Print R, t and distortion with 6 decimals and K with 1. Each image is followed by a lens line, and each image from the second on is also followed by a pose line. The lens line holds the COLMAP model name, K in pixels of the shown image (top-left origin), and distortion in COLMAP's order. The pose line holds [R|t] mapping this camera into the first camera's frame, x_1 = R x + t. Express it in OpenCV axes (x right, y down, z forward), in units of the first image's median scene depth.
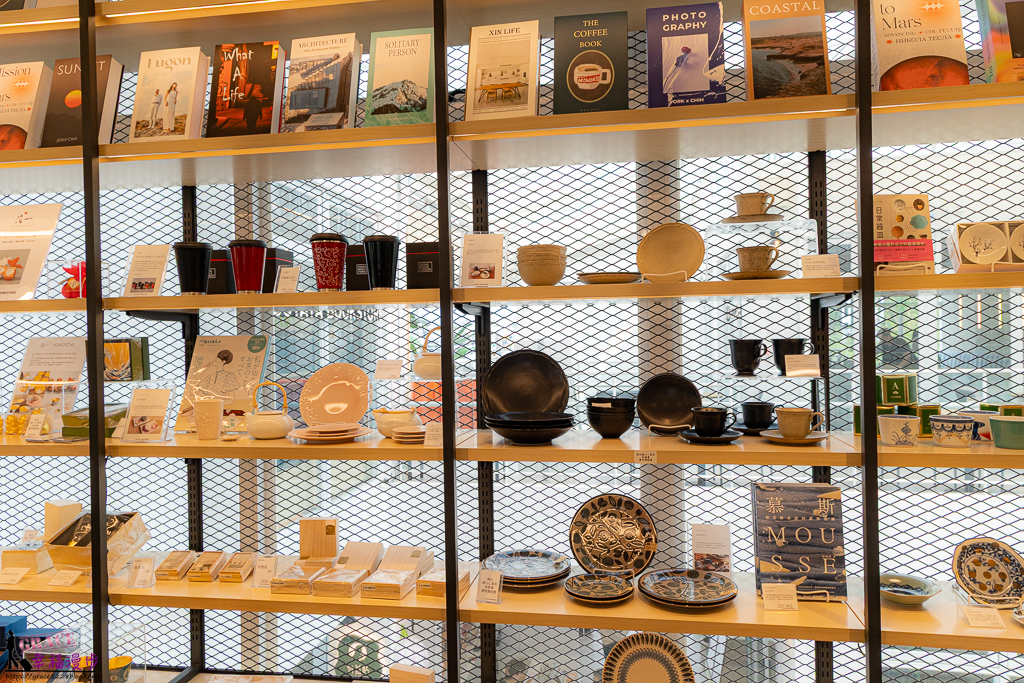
lens RADIAL K [[874.9, 0, 511.7], [0, 874.9, 342.6], [0, 0, 1]] dist [0.004196, 0.010232]
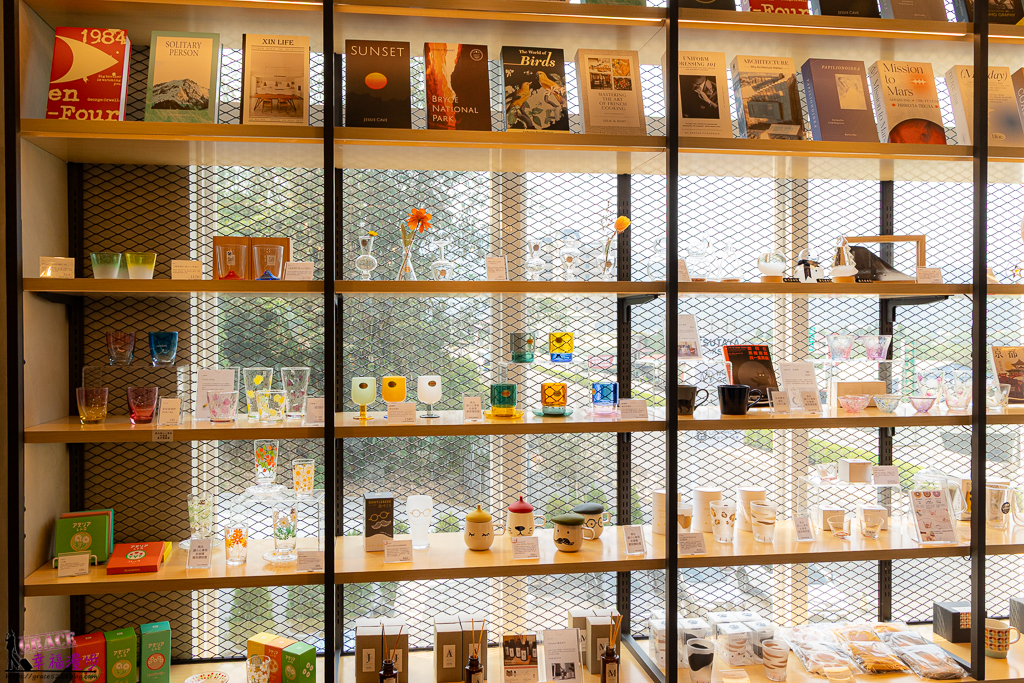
lens RADIAL K [[758.2, 0, 512.5], [0, 758.2, 336.5], [0, 0, 1]] dist [-0.000757, -0.005520]
pose [[0.947823, 0.008966, 0.318672, -0.161230], [-0.011209, 0.999924, 0.005203, 0.002273], [-0.318601, -0.008504, 0.947851, 0.033197]]
